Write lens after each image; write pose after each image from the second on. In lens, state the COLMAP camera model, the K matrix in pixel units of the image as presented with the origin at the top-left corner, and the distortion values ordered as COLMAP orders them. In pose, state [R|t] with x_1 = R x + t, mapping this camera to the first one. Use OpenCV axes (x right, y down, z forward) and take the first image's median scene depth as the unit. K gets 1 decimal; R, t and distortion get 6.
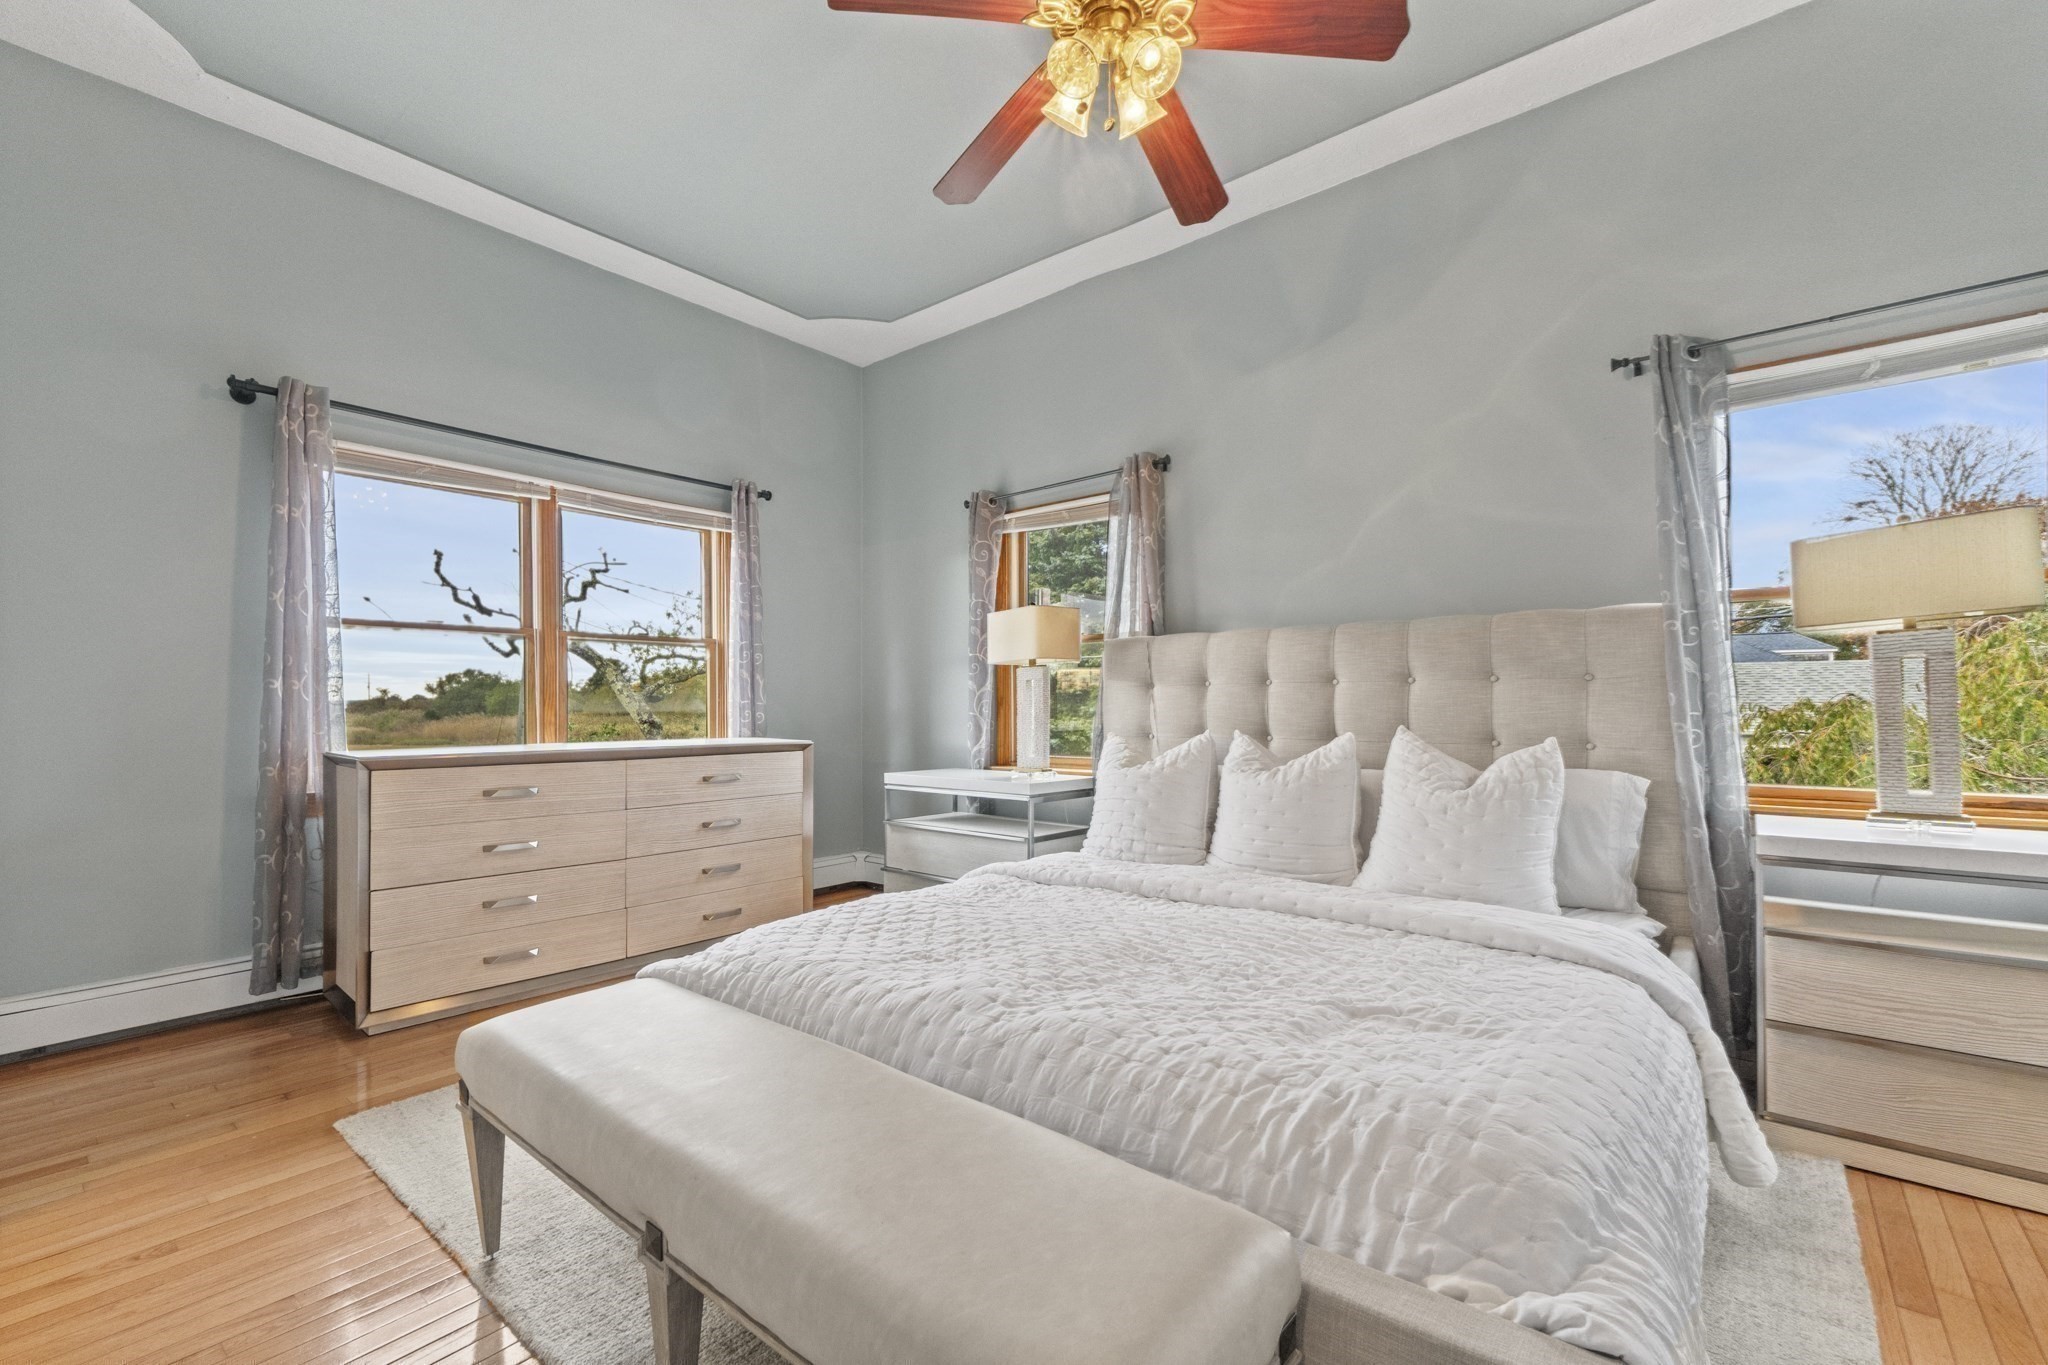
lens RADIAL K [[876.1, 0, 1028.3], [0, 876.1, 705.7], [0, 0, 1]] dist [0.006750, 0.000447]
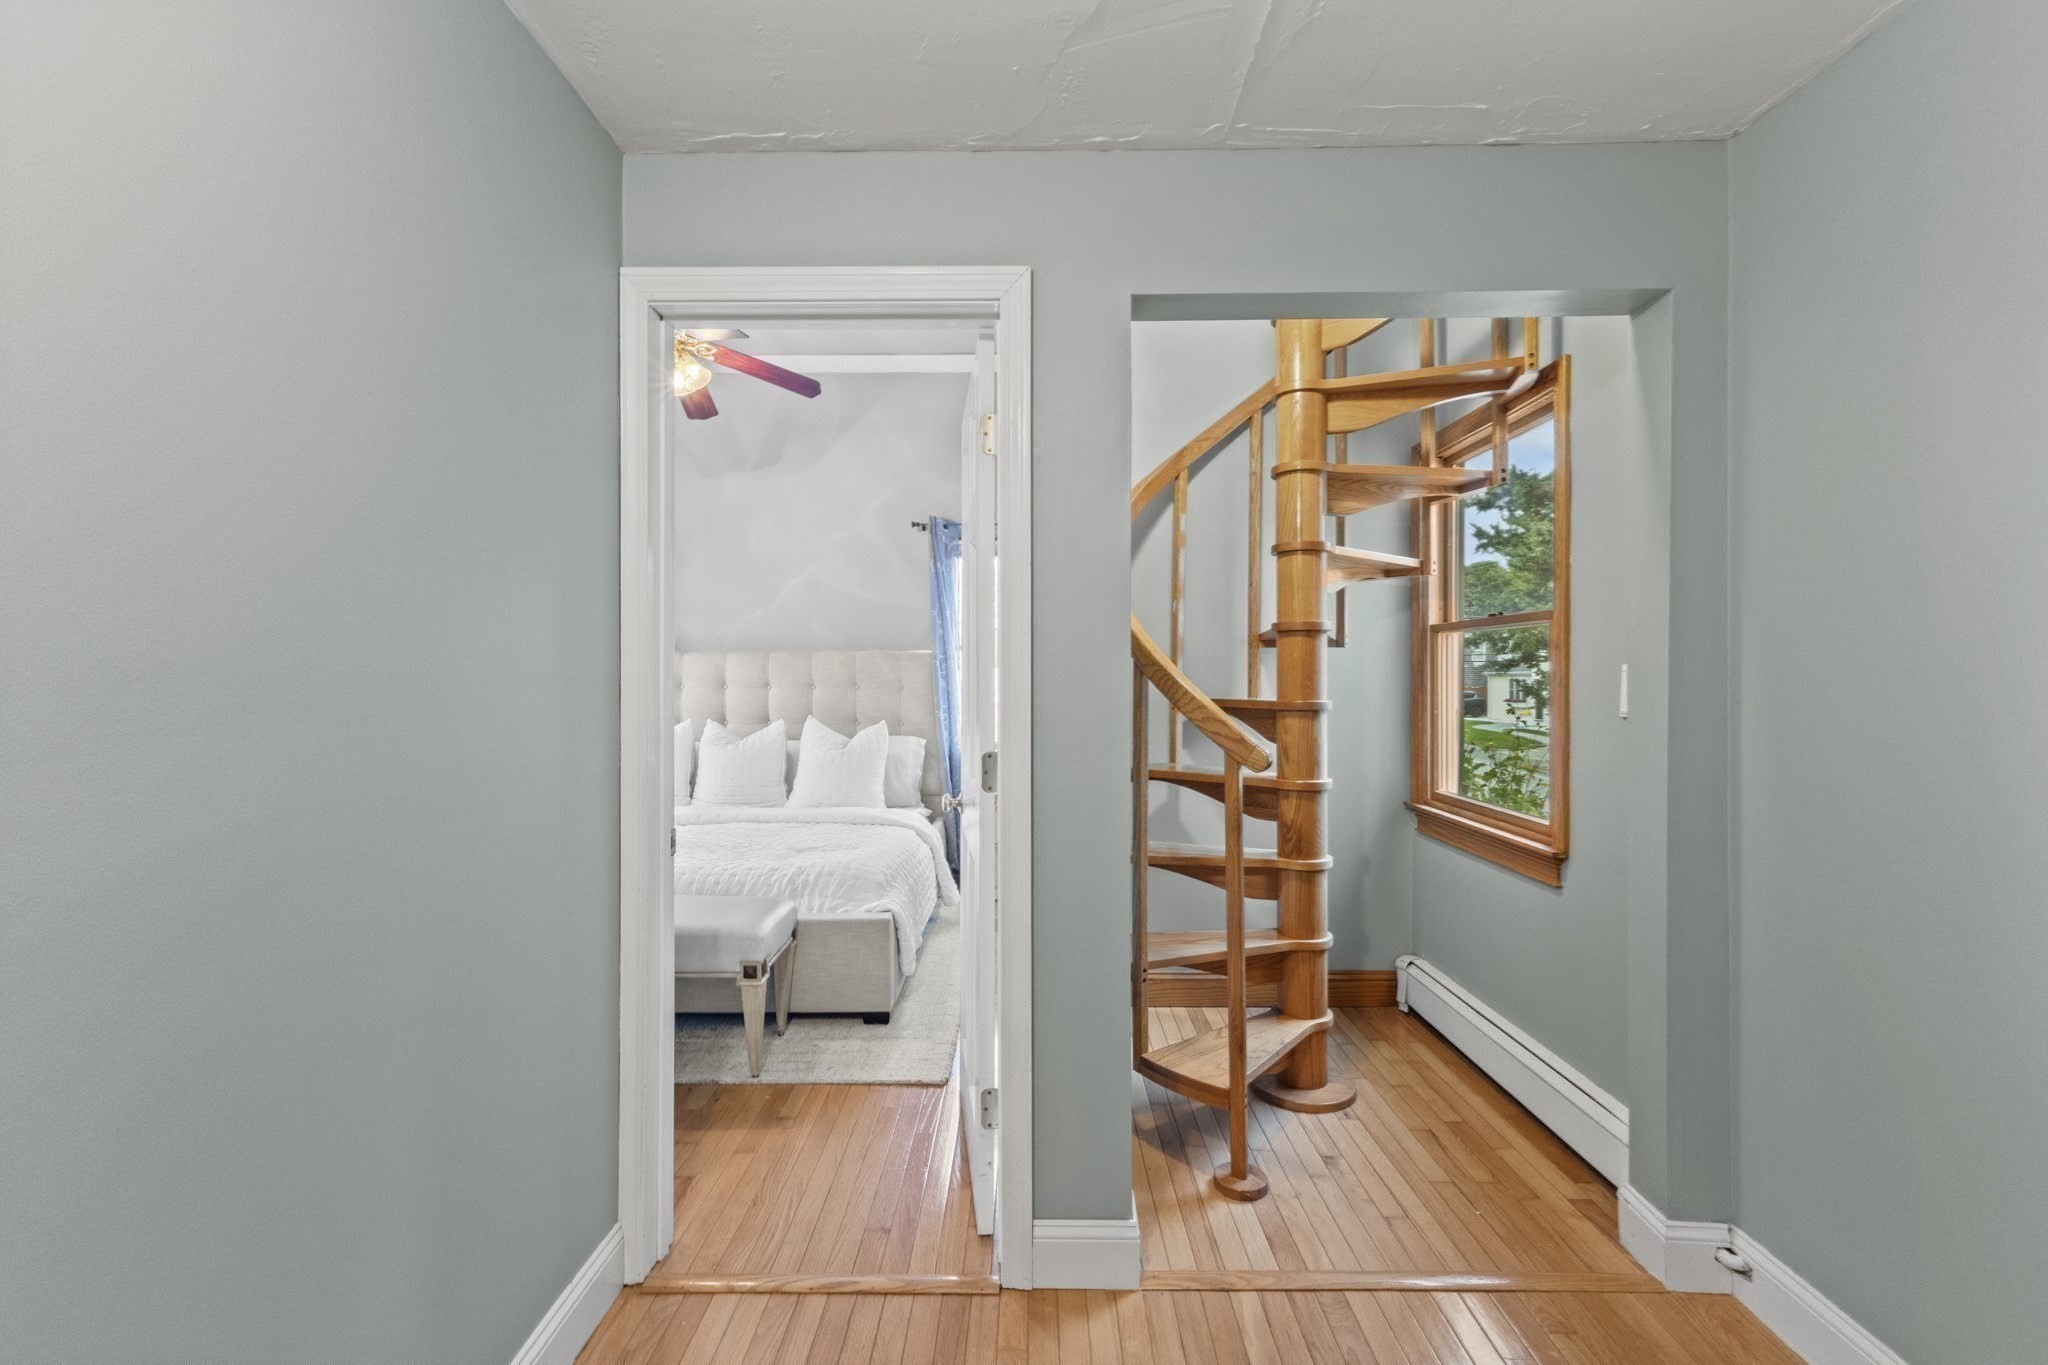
lens RADIAL K [[871.8, 0, 1021.2], [0, 871.8, 677.4], [0, 0, 1]] dist [0.007450, -0.000043]
pose [[0.782217, 0.001682, 0.623004, -0.365975], [-0.002013, 0.999998, -0.000172, -0.058342], [-0.623003, -0.001120, 0.782219, -0.695103]]
